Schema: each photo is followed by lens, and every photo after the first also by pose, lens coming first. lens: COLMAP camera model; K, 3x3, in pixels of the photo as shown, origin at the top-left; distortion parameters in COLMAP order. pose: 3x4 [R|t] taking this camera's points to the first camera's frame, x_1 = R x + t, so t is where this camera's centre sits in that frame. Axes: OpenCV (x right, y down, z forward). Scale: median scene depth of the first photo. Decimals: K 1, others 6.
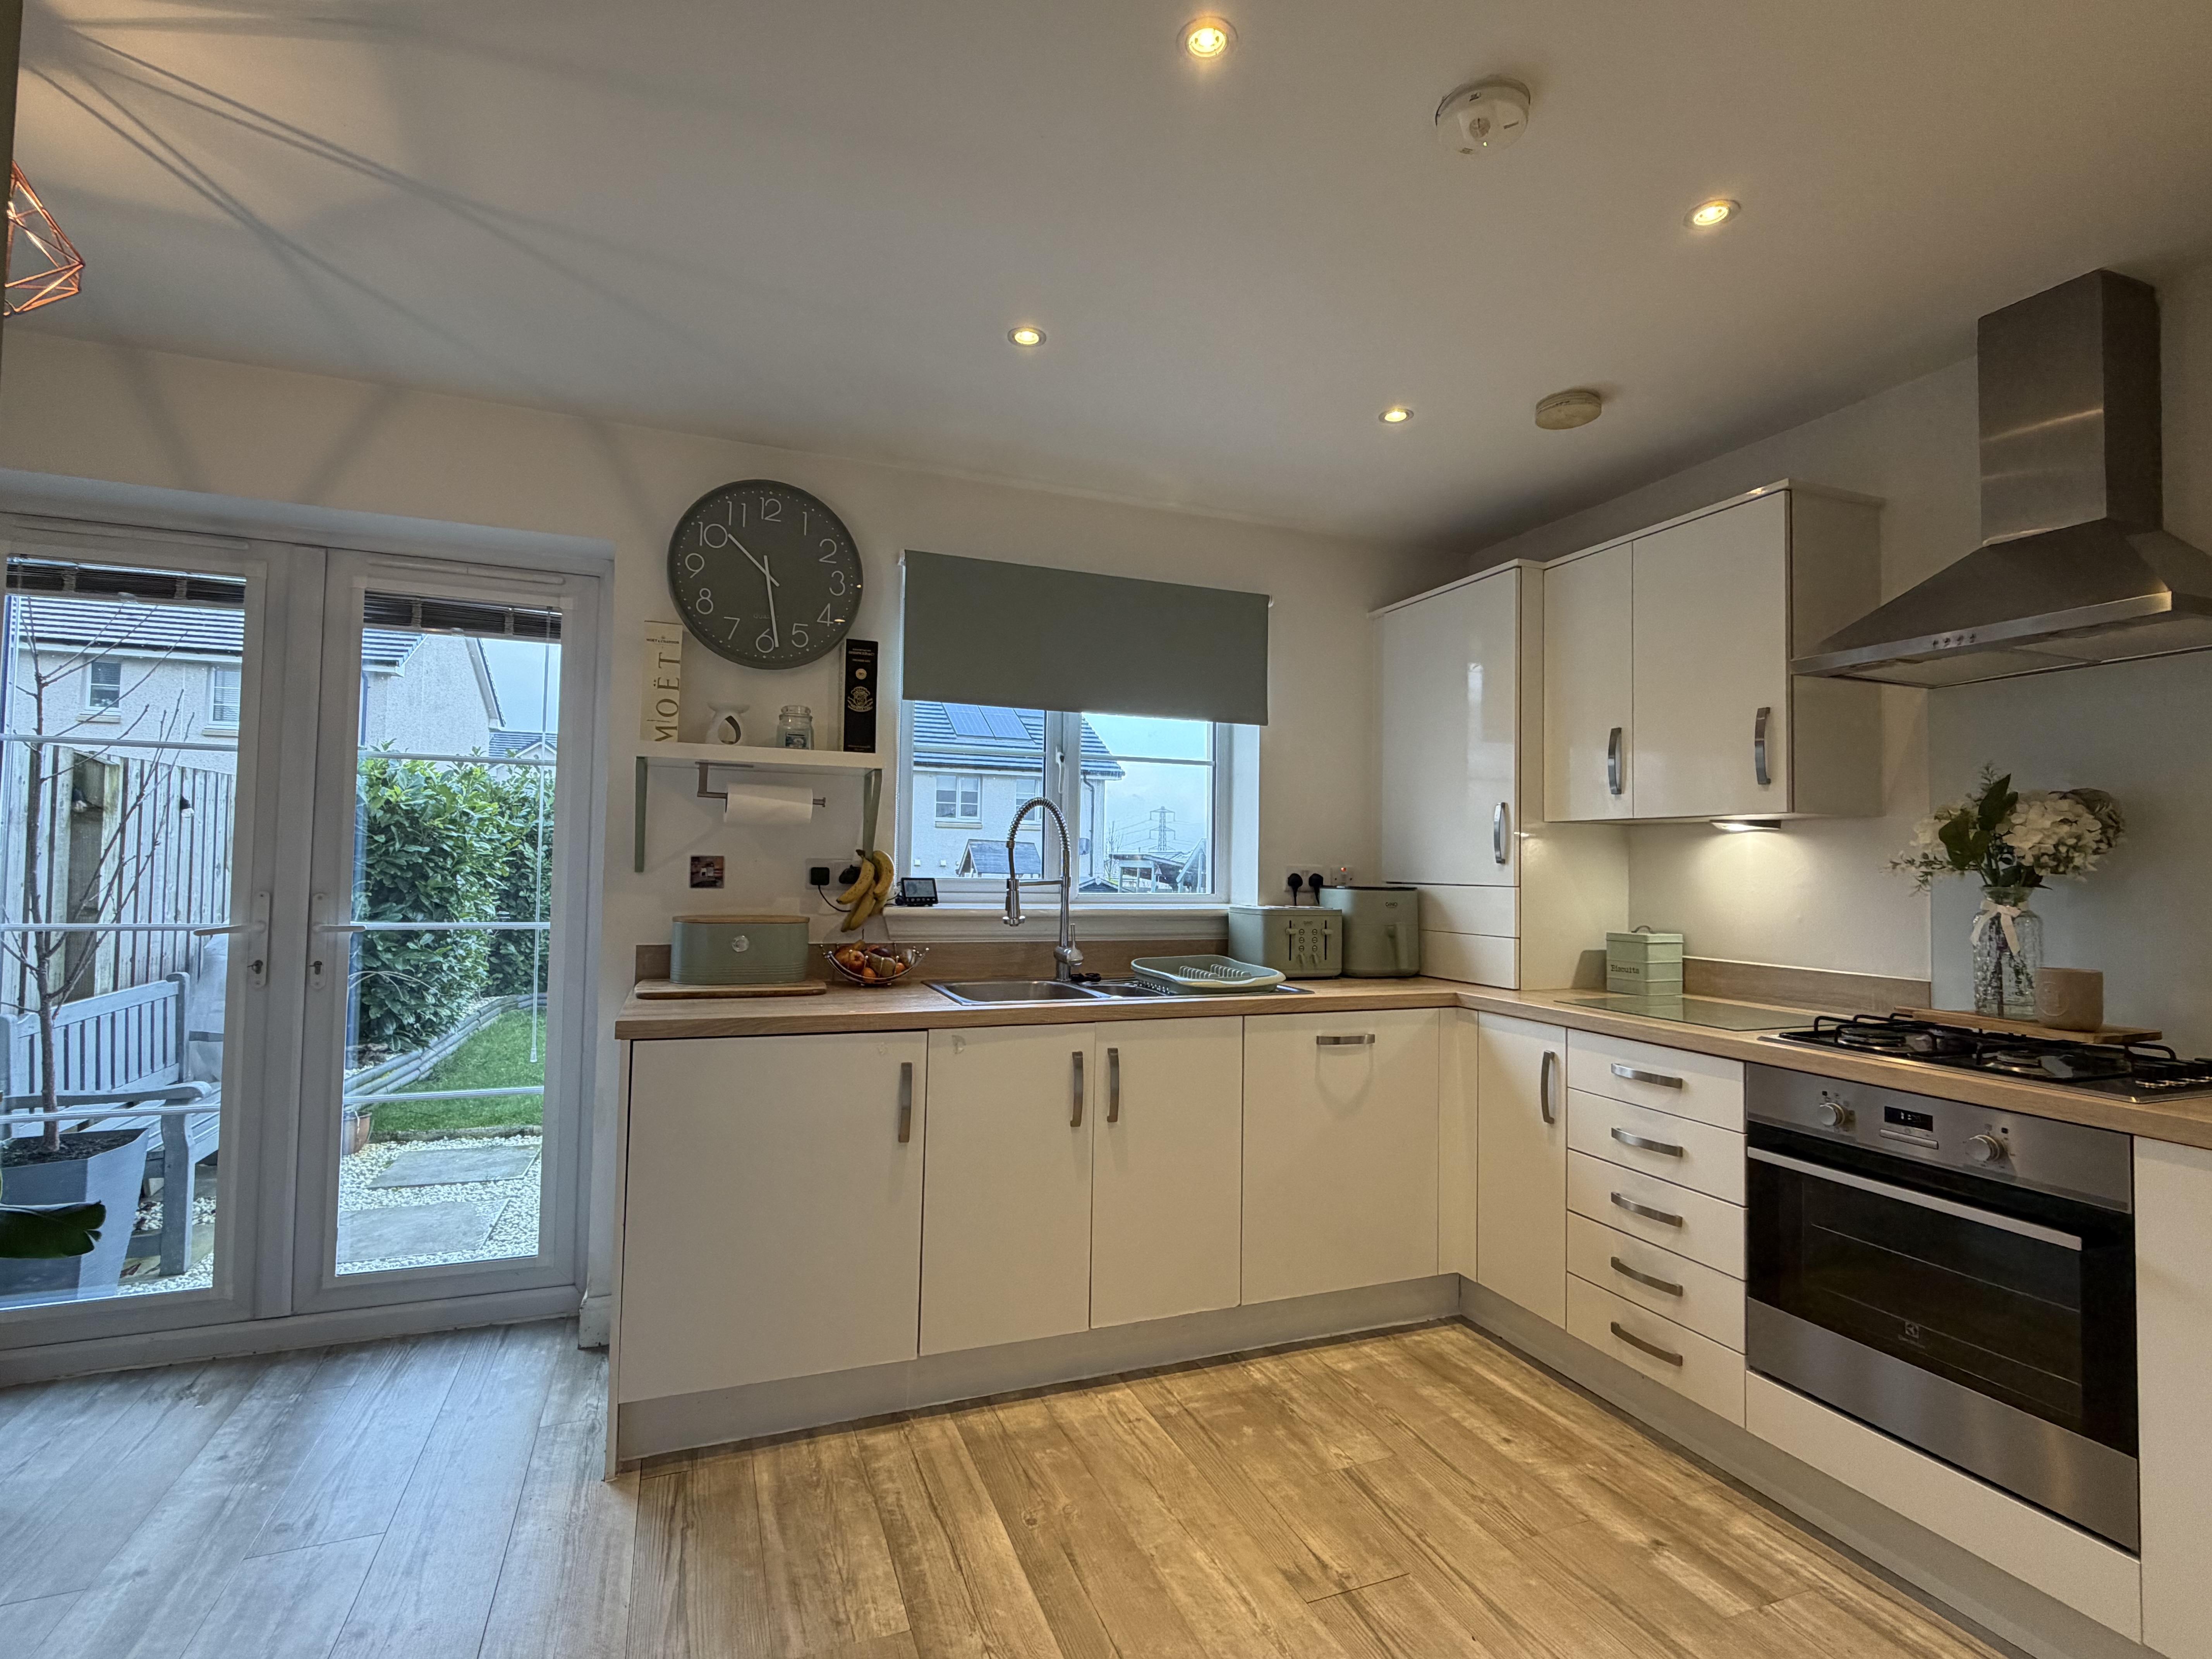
lens RADIAL K [[1020.5, 0, 1095.0], [0, 1020.5, 831.9], [0, 0, 1]] dist [0.002463, -0.001060]
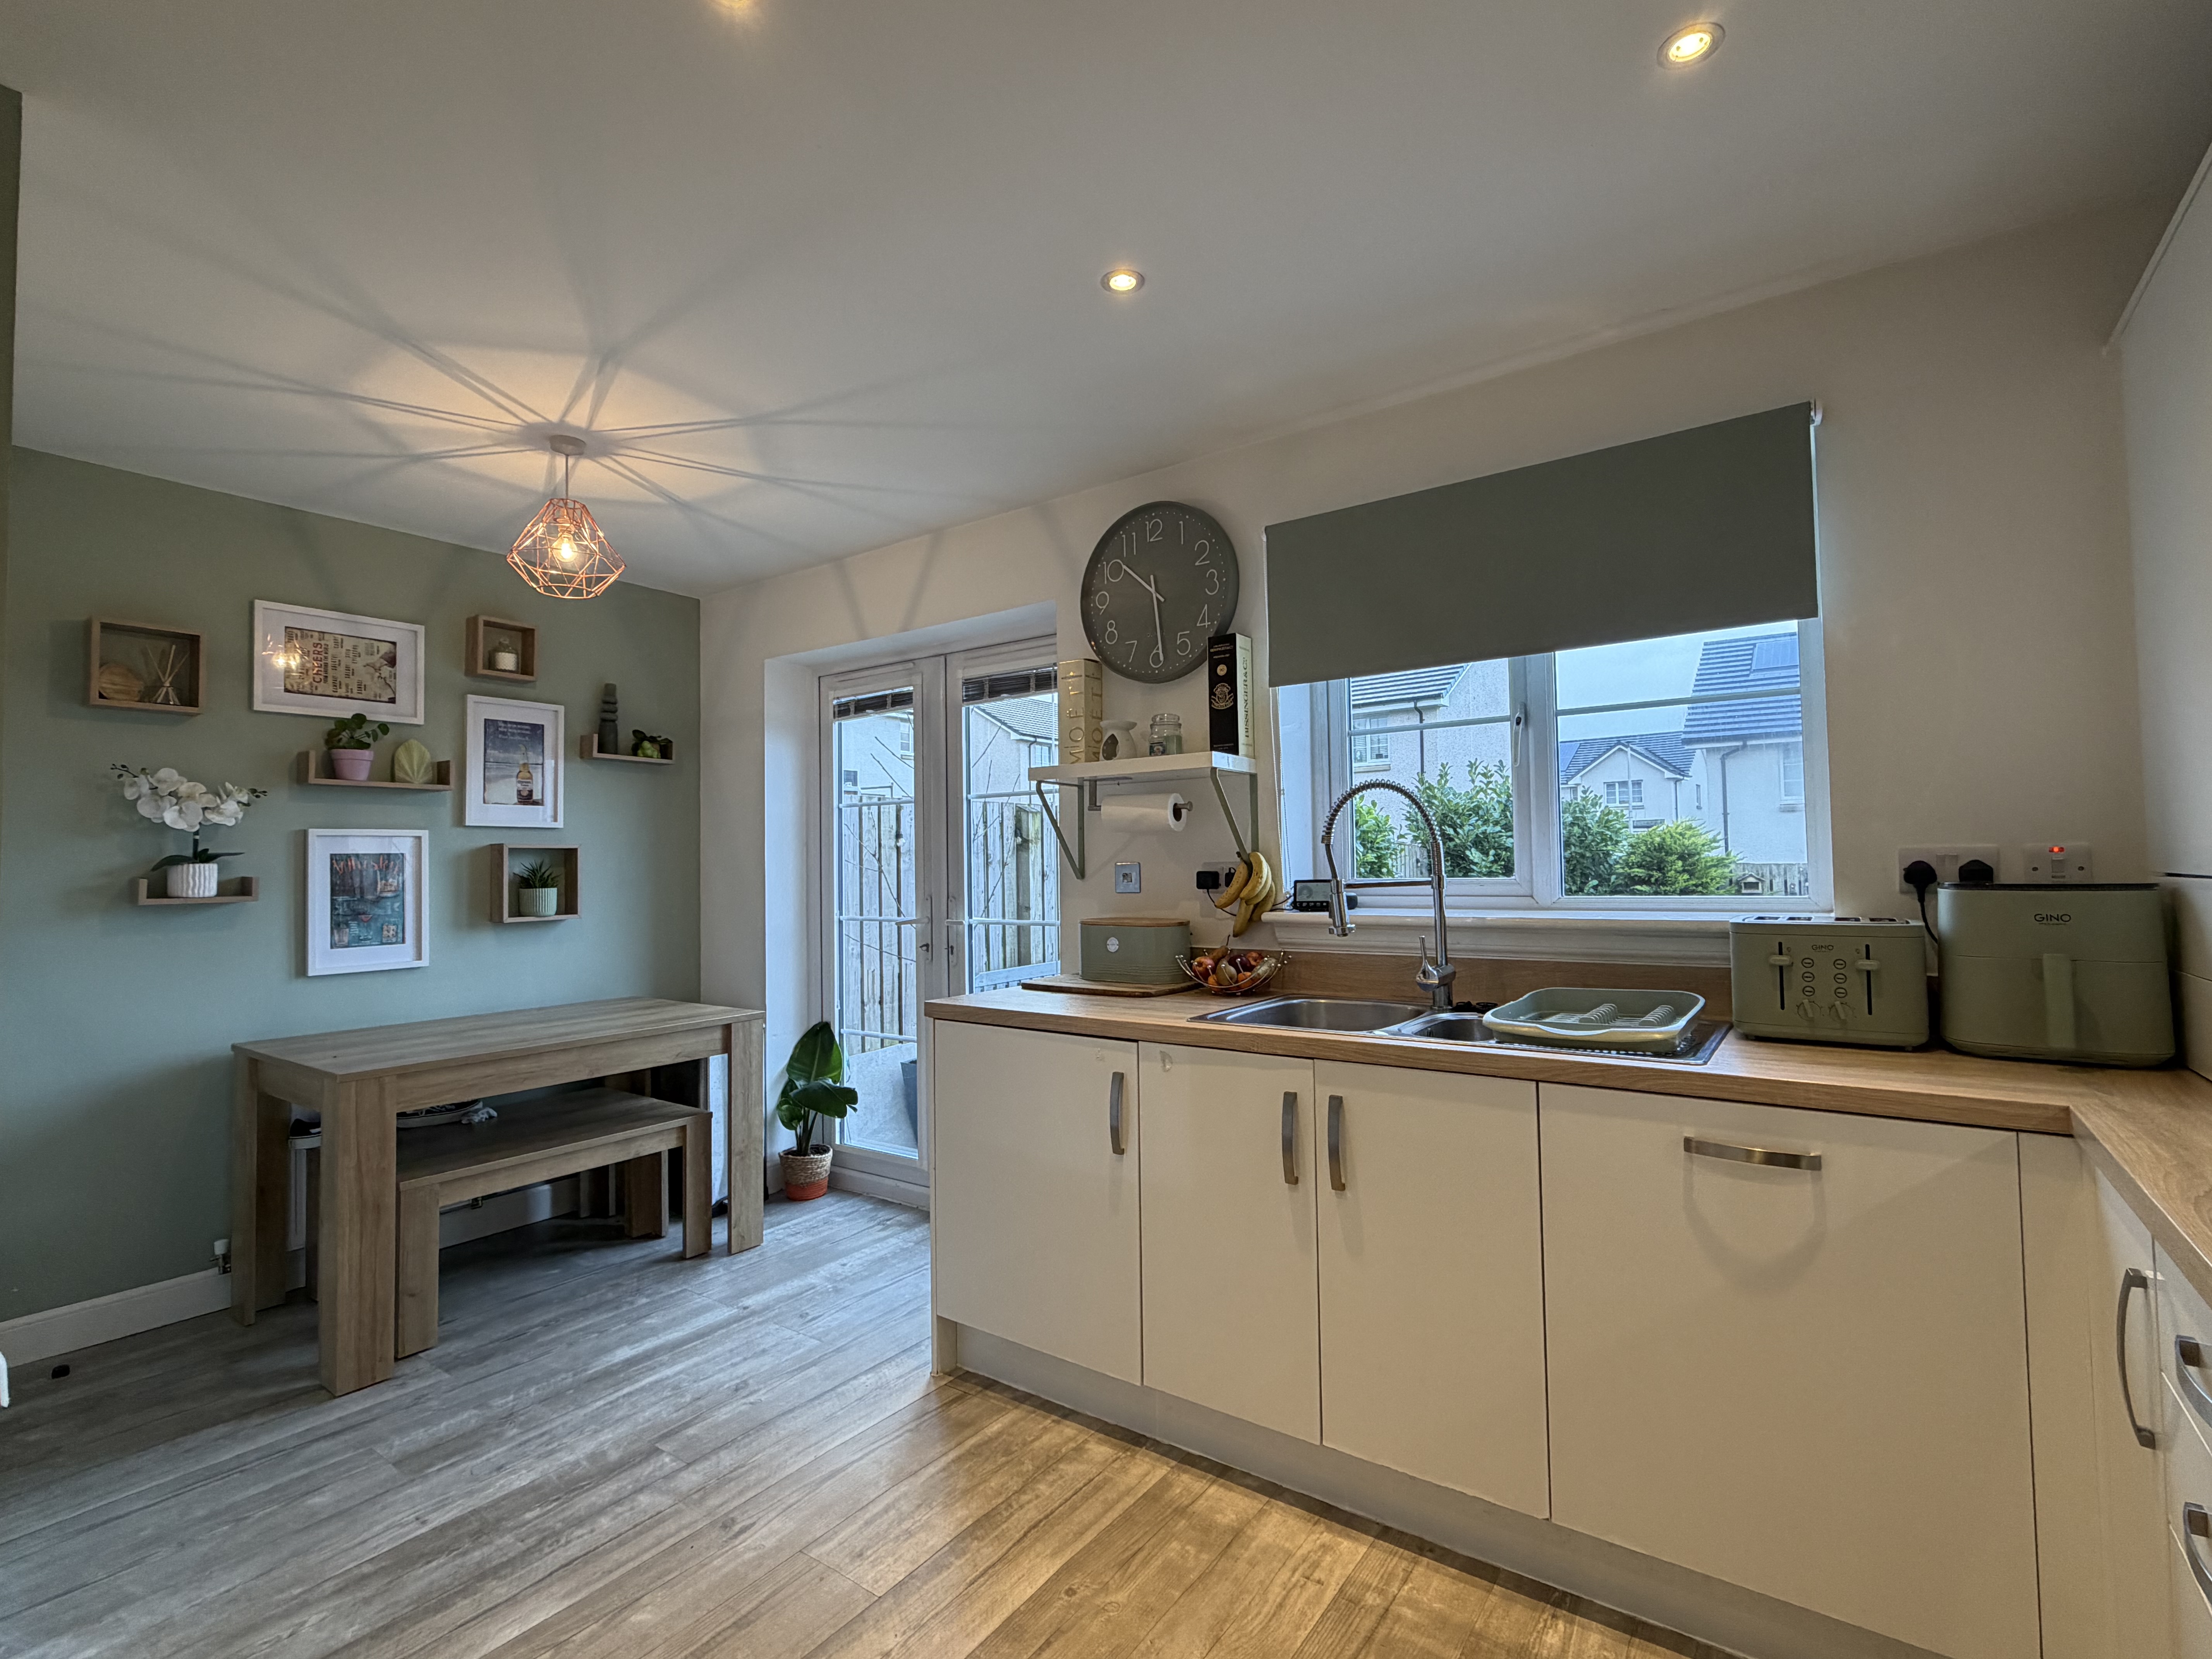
lens RADIAL K [[1020.5, 0, 1107.6], [0, 1020.5, 835.1], [0, 0, 1]] dist [0.002463, -0.001060]
pose [[0.548866, -0.052048, -0.834288, 0.596149], [0.053913, 0.998186, -0.026804, 0.024855], [0.834170, -0.030267, 0.550677, 0.438272]]
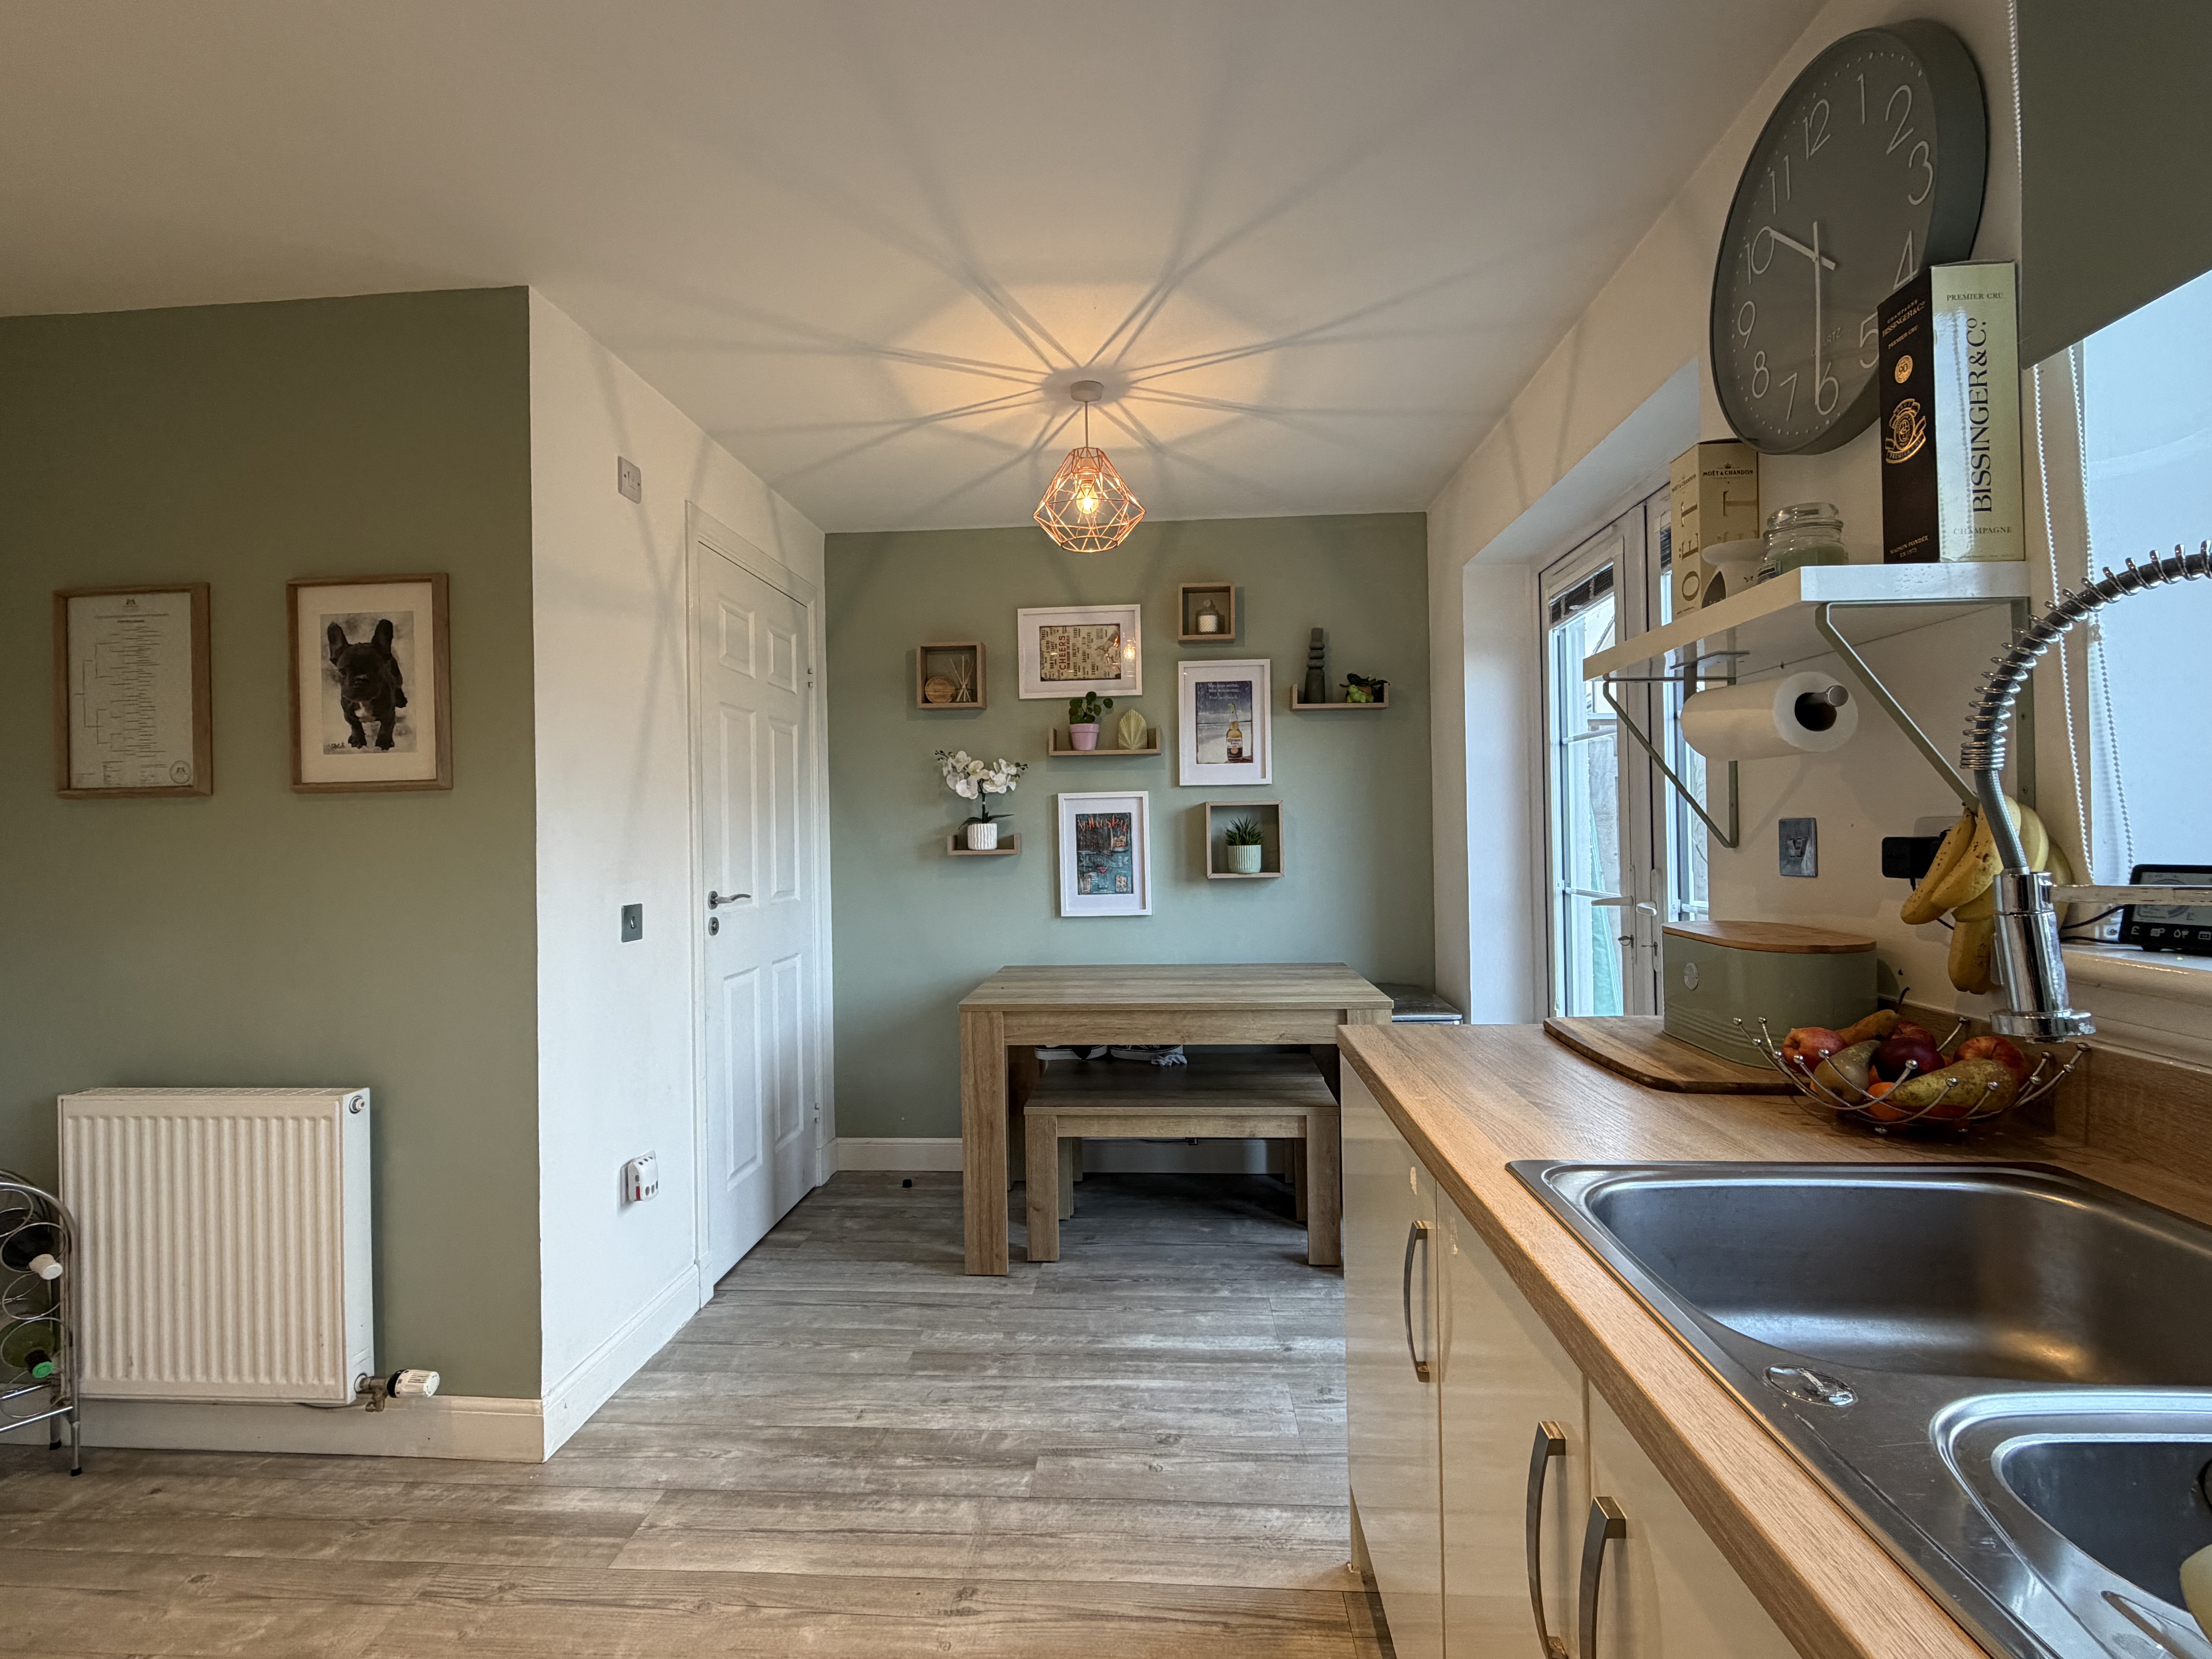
lens RADIAL K [[1020.5, 0, 1105.3], [0, 1020.5, 831.8], [0, 0, 1]] dist [0.002463, -0.001060]
pose [[-0.419320, -0.012490, -0.907753, 0.328674], [0.040375, 0.998659, -0.032392, 0.038304], [0.906940, -0.050233, -0.418253, 1.020160]]
